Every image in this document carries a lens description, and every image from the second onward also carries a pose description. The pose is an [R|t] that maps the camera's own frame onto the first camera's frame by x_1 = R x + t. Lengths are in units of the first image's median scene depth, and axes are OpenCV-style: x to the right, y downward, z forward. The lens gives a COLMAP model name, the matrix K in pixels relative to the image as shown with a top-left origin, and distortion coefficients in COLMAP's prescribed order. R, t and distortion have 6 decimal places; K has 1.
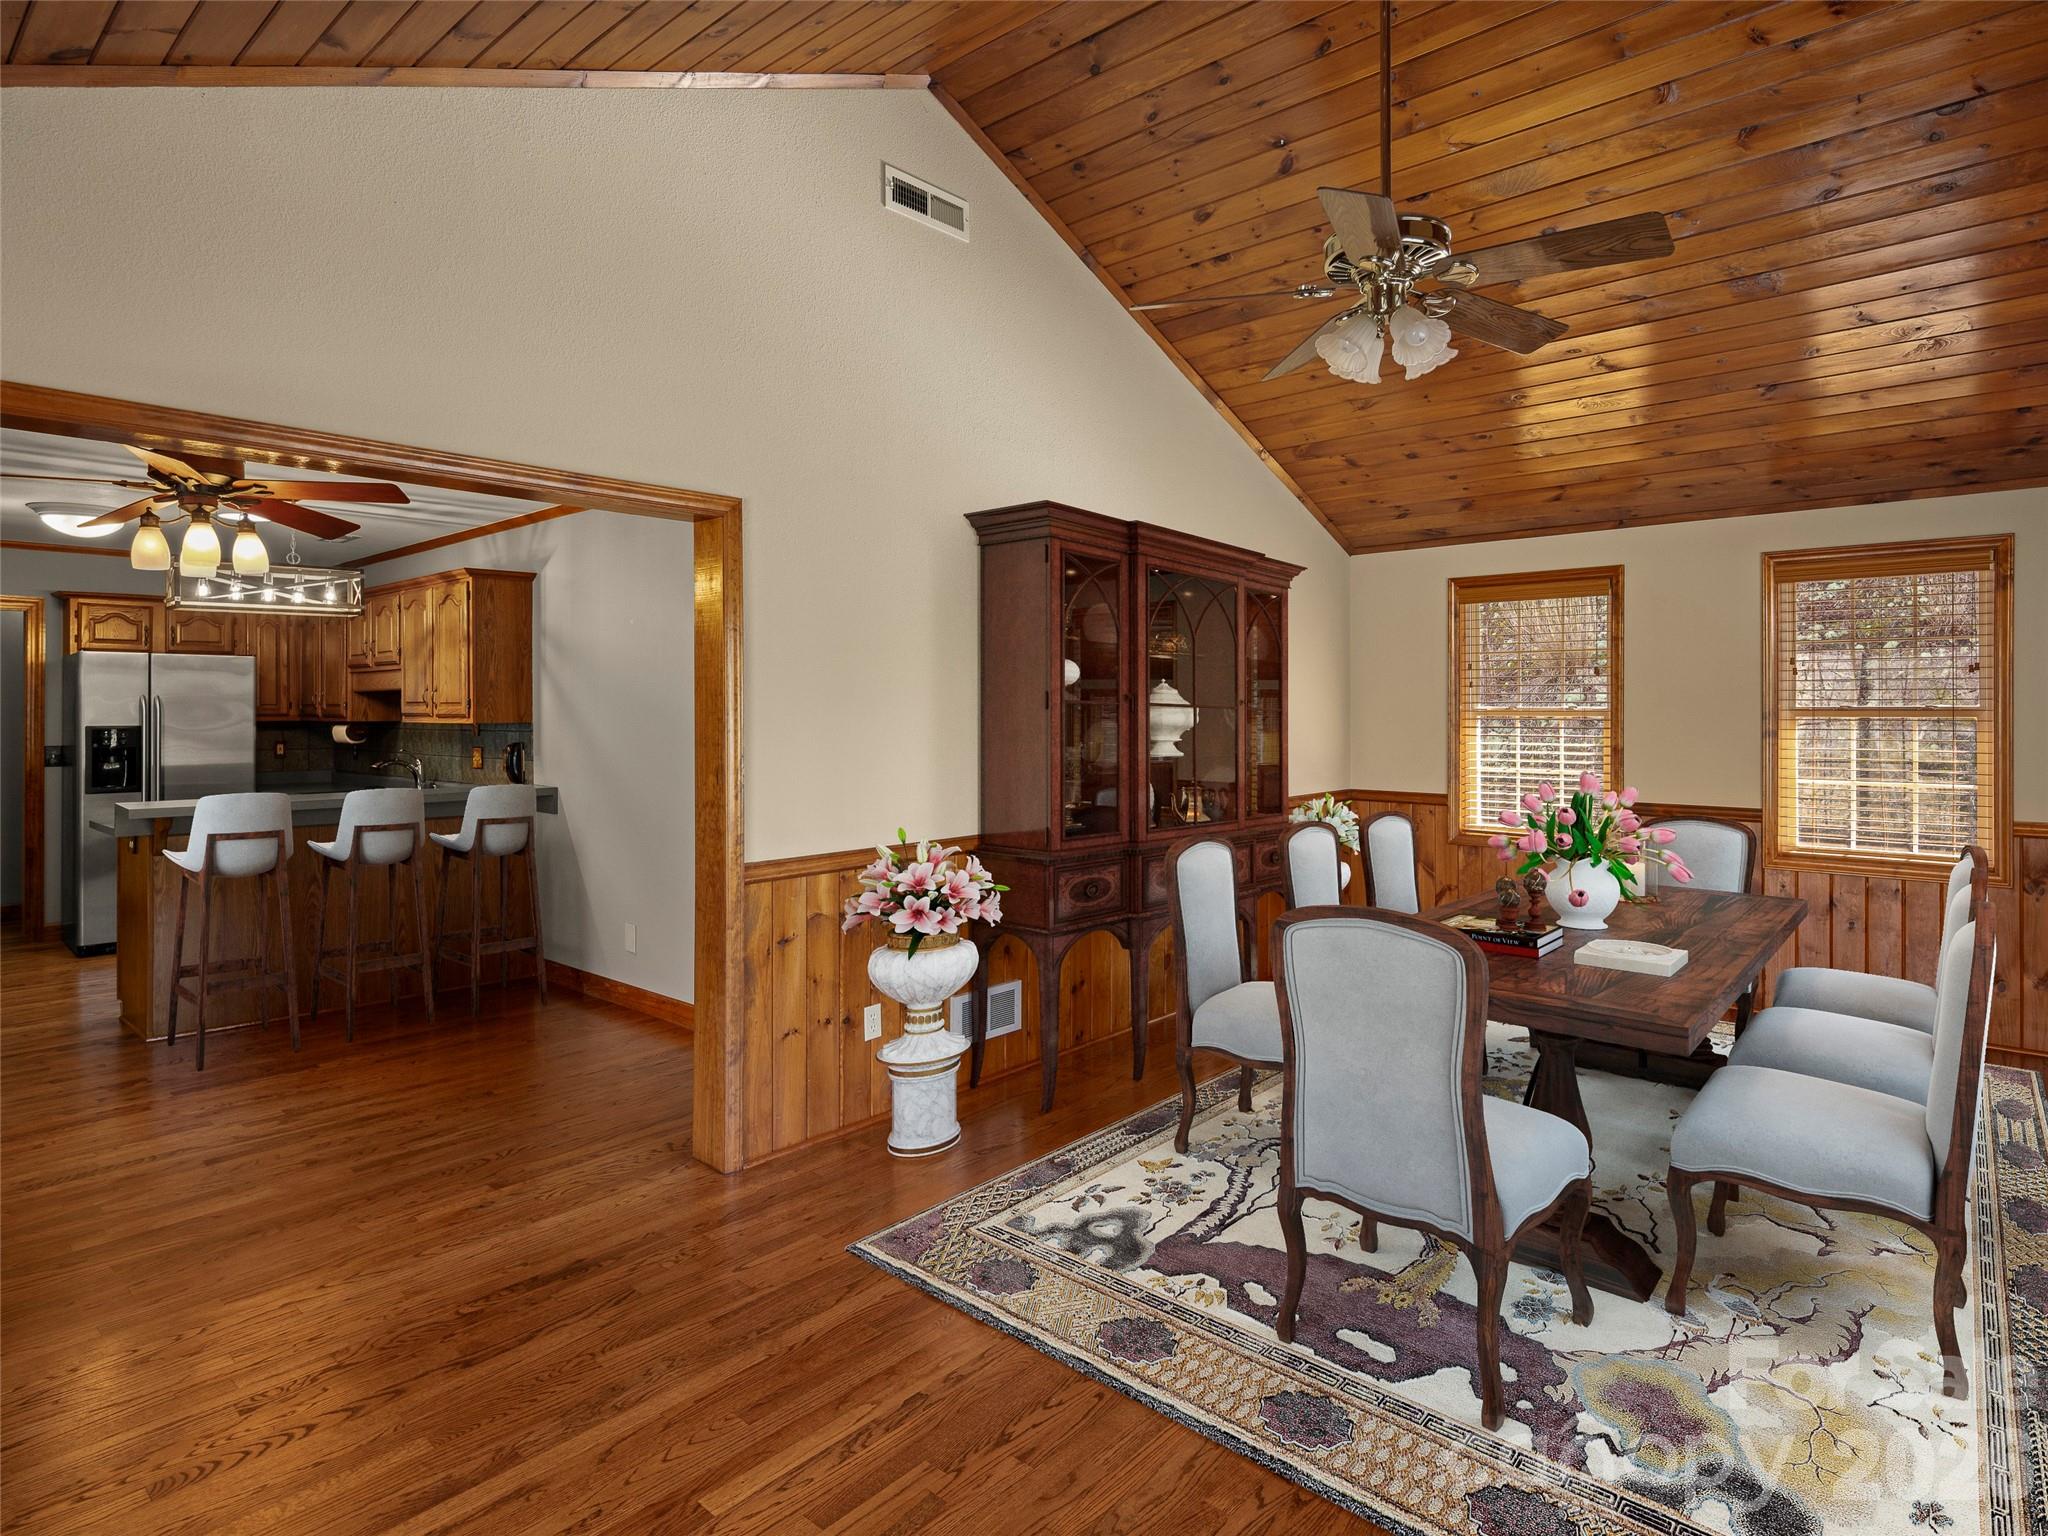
lens RADIAL K [[1115.2, 0, 1039.1], [0, 1115.2, 713.6], [0, 0, 1]] dist [0.000274, -0.006453]
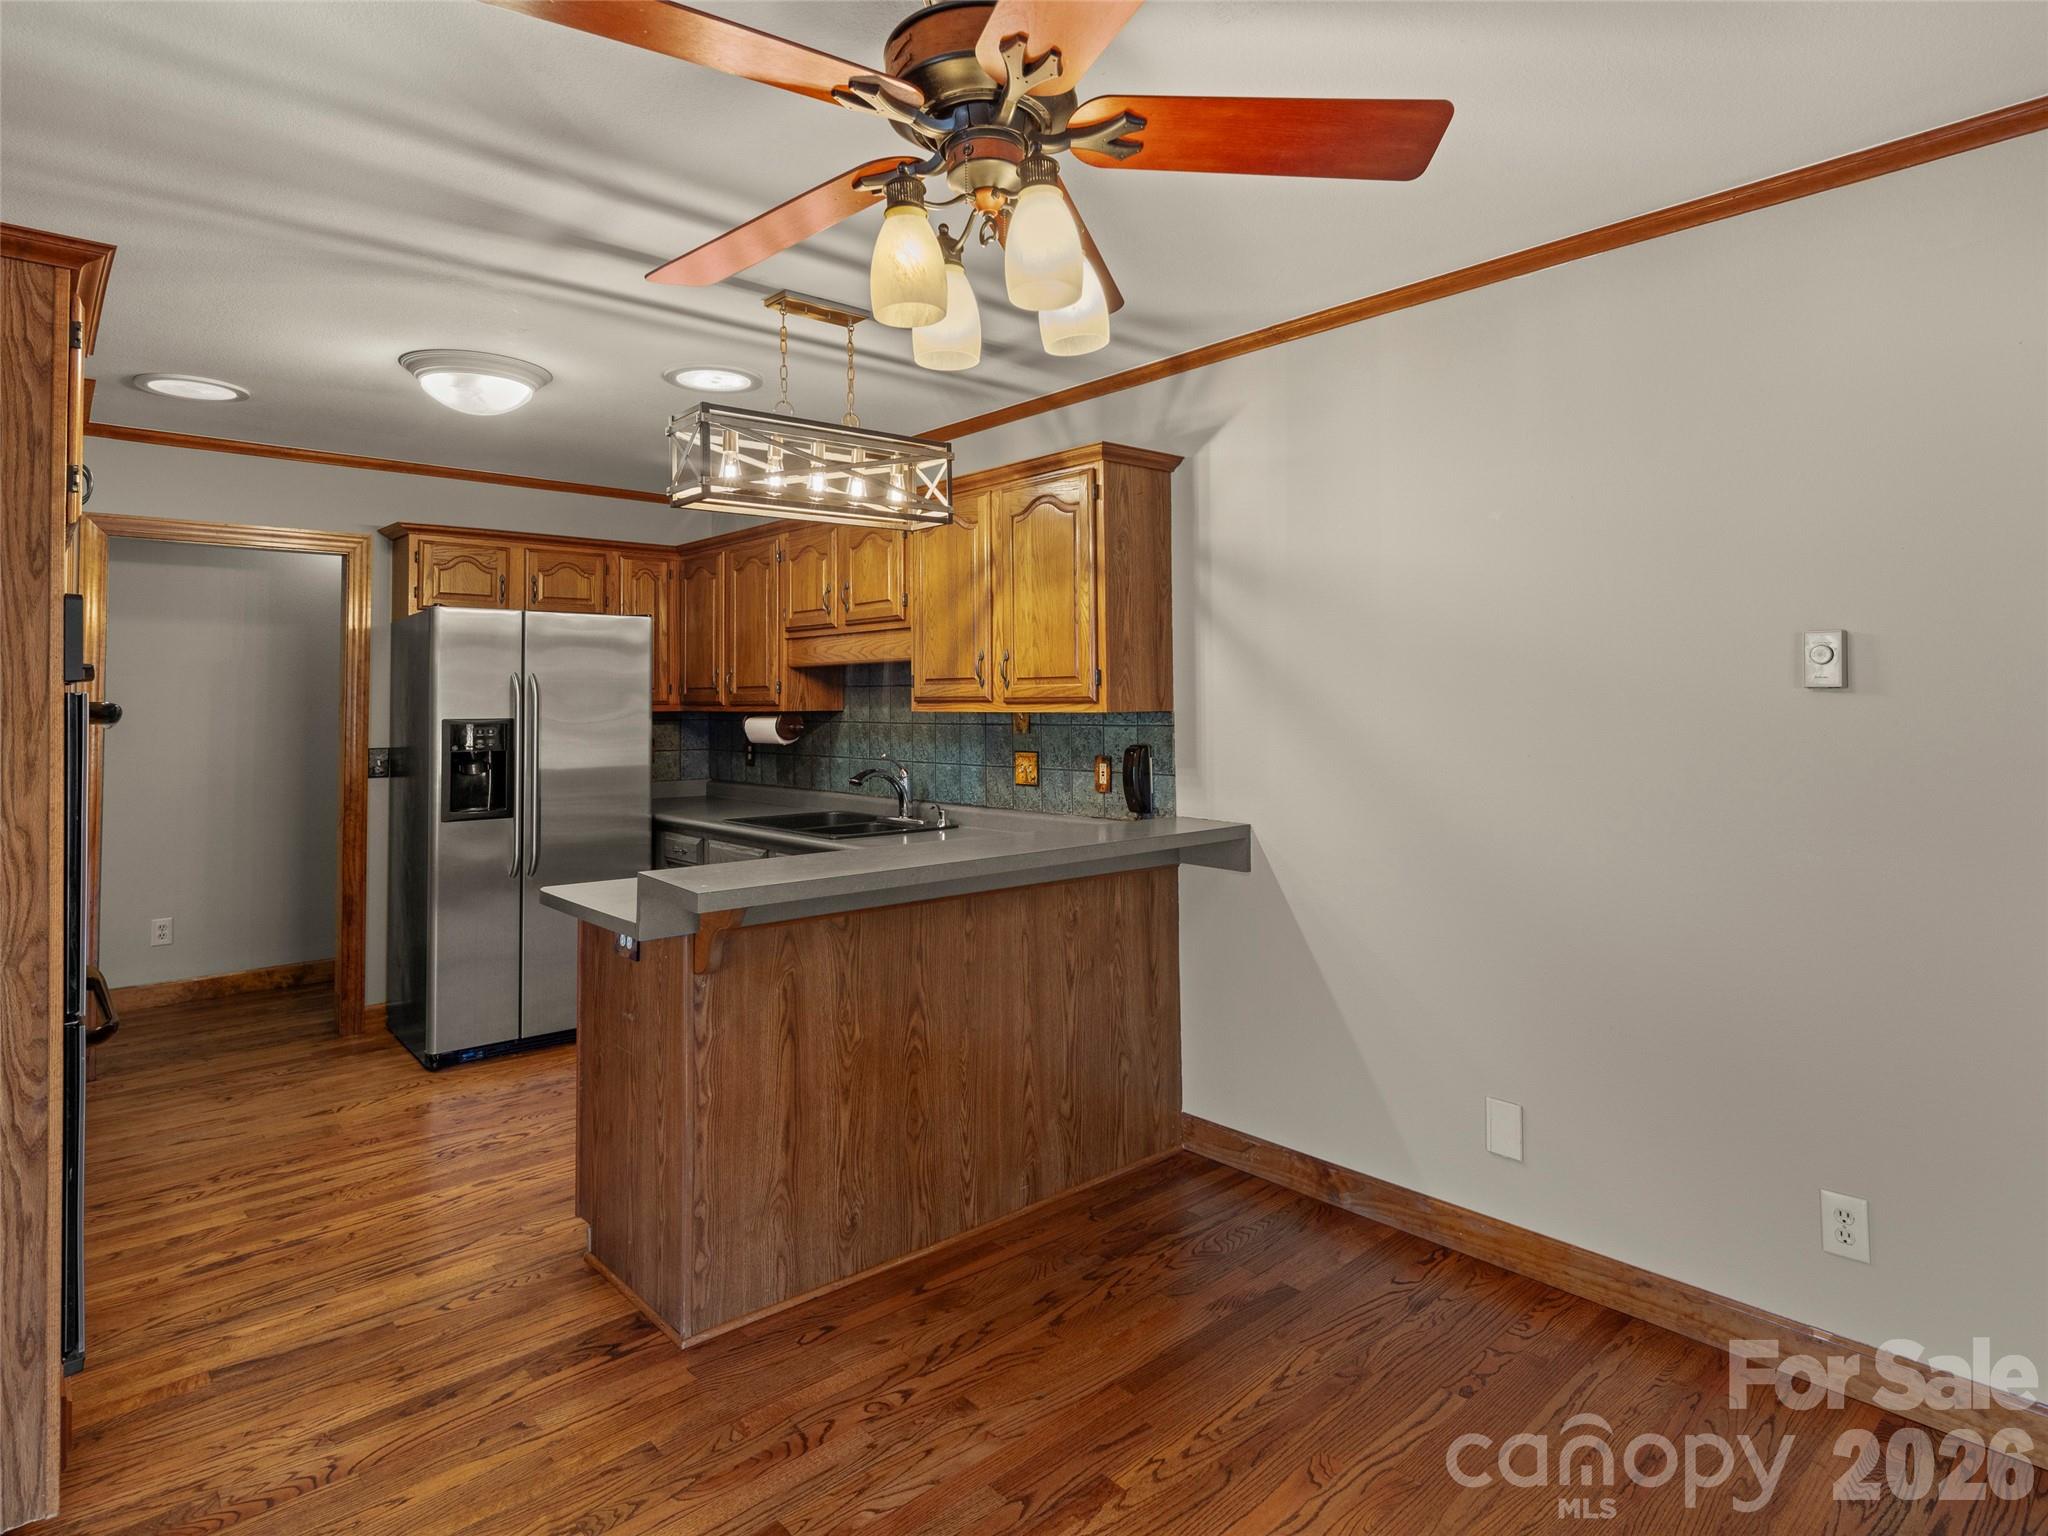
lens RADIAL K [[1135.6, 0, 1022.2], [0, 1135.6, 672.0], [0, 0, 1]] dist [0.000785, -0.000613]
pose [[0.992289, -0.008439, -0.123657, -0.413731], [0.005057, 0.999605, -0.027639, 0.003301], [0.123842, 0.026801, 0.991940, 0.355551]]
